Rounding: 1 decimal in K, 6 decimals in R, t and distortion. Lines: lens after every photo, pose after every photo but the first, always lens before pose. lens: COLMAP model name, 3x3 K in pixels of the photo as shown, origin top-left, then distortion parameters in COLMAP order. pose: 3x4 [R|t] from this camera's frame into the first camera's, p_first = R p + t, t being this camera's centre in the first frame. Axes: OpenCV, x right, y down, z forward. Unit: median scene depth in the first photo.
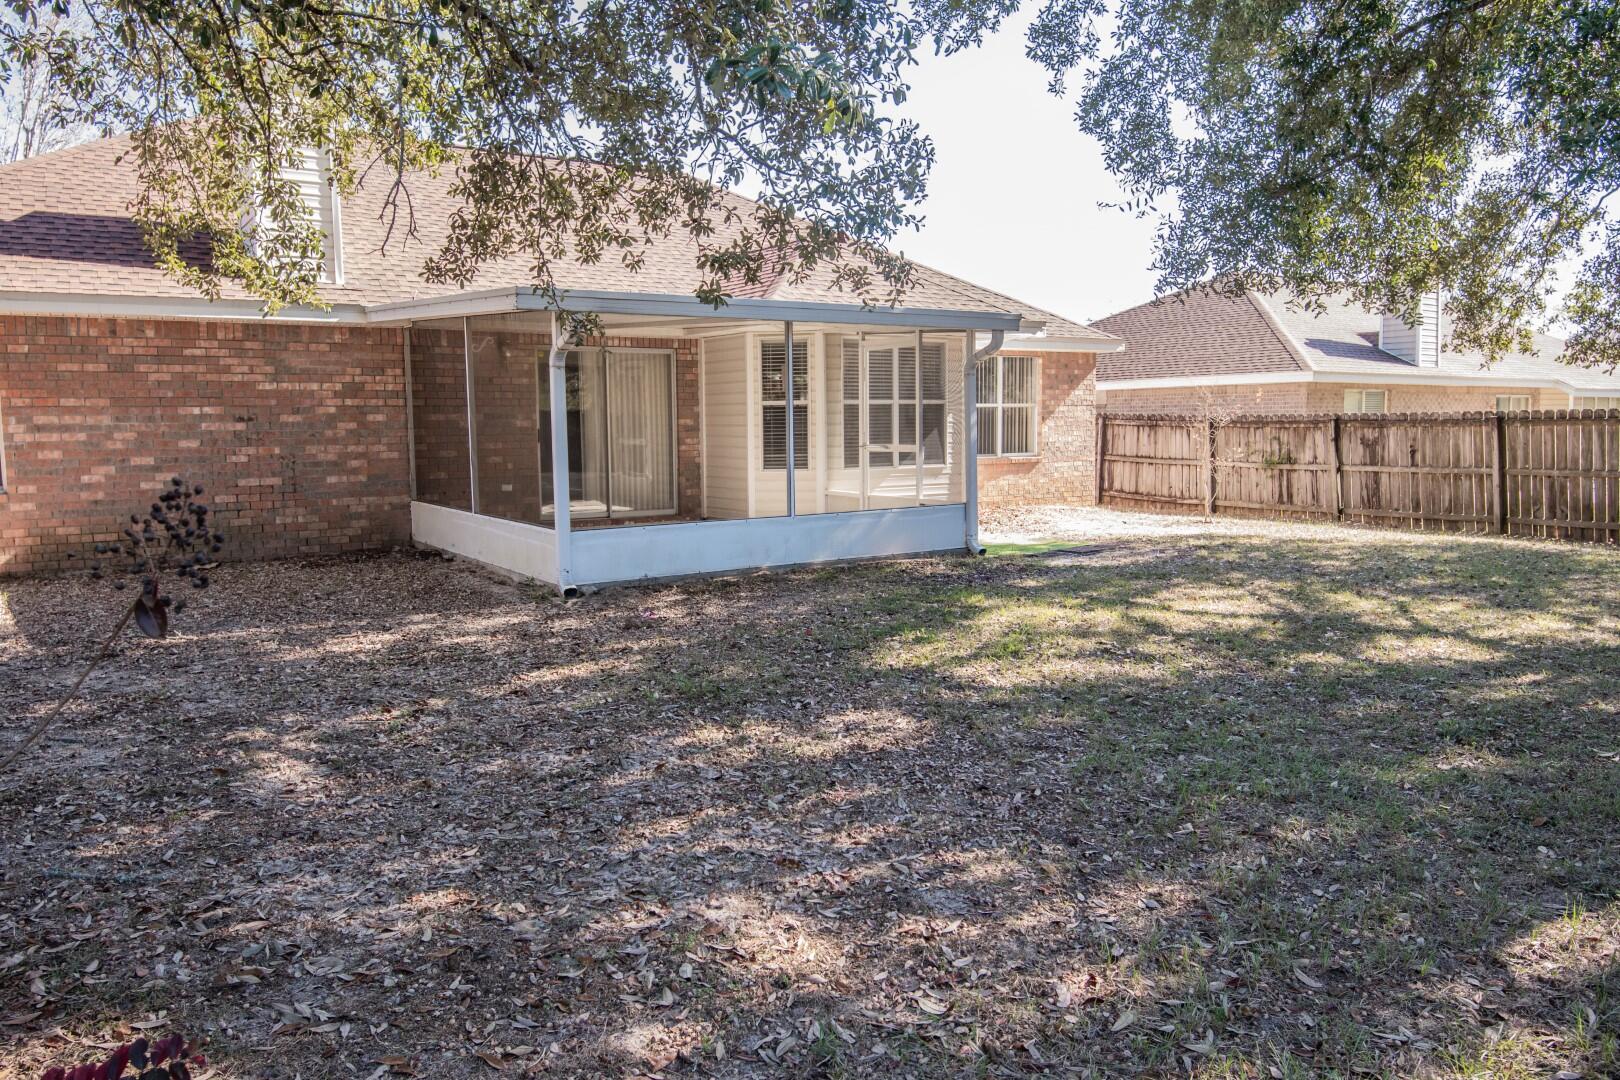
lens RADIAL K [[1193.3, 0, 765.4], [0, 1193.3, 545.7], [0, 0, 1]] dist [0.007355, -0.052595]
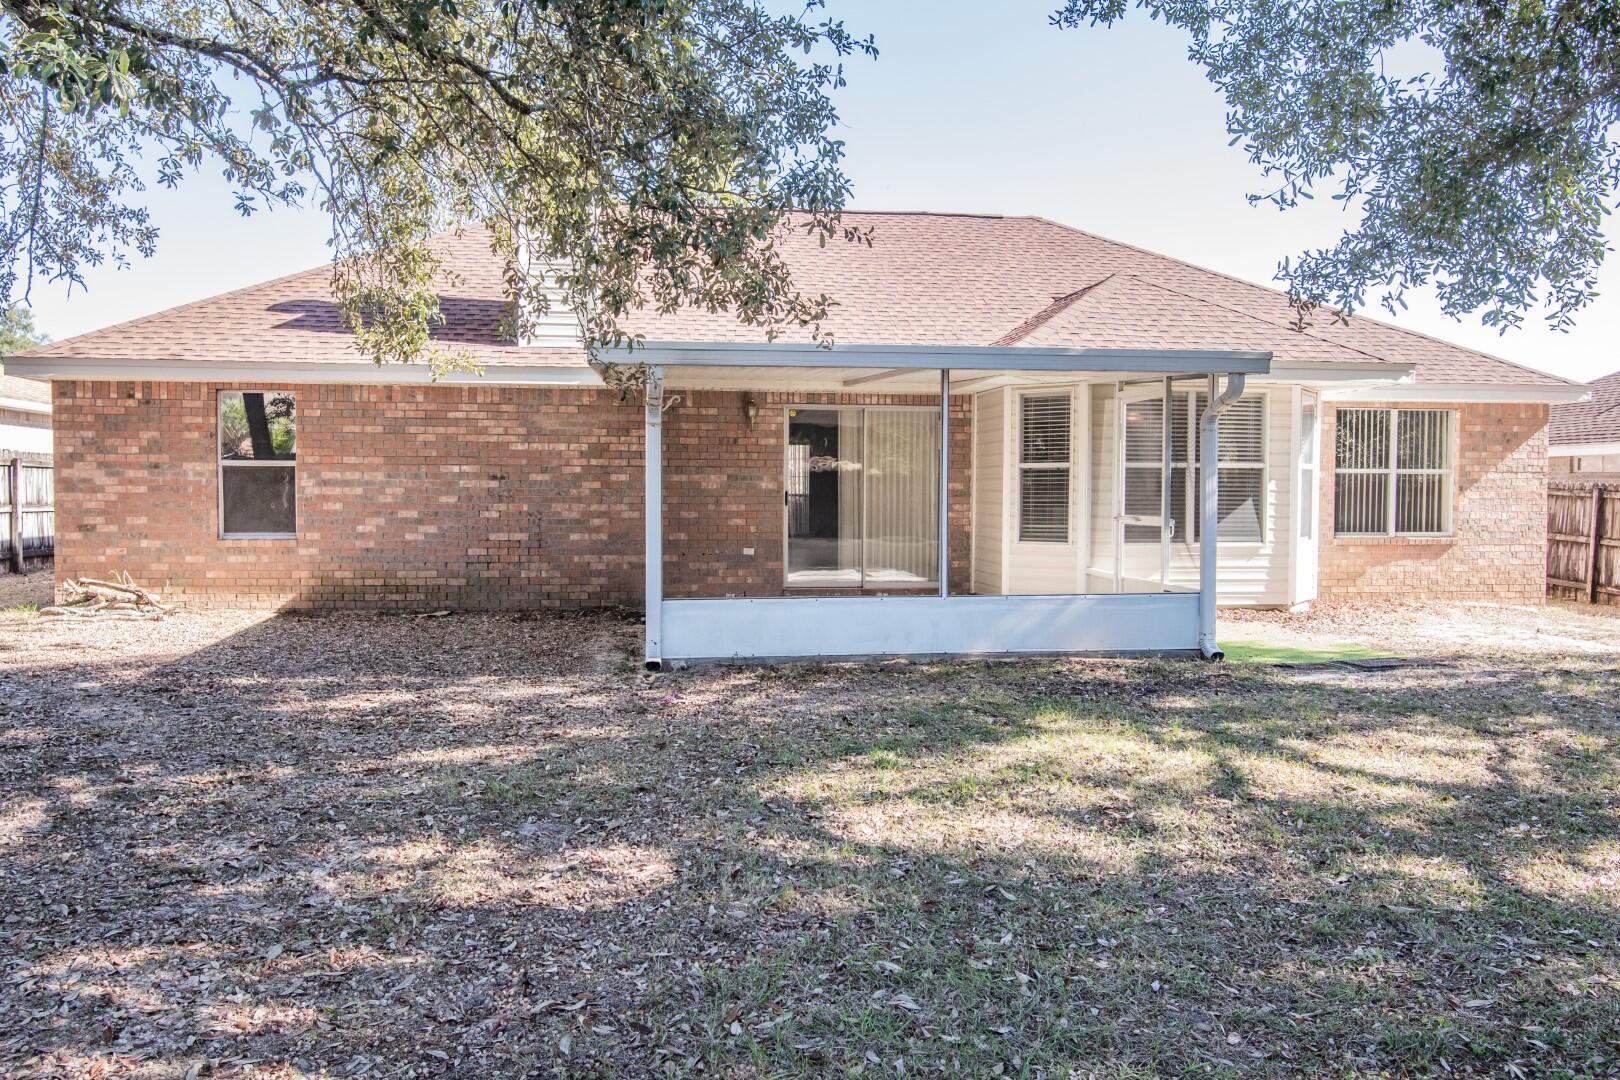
lens RADIAL K [[1193.3, 0, 765.4], [0, 1193.3, 545.7], [0, 0, 1]] dist [0.007355, -0.052595]
pose [[0.893224, 0.035625, -0.448199, 0.252807], [-0.059680, 0.997429, -0.039658, -0.017378], [0.445634, 0.062172, 0.893054, 0.159872]]
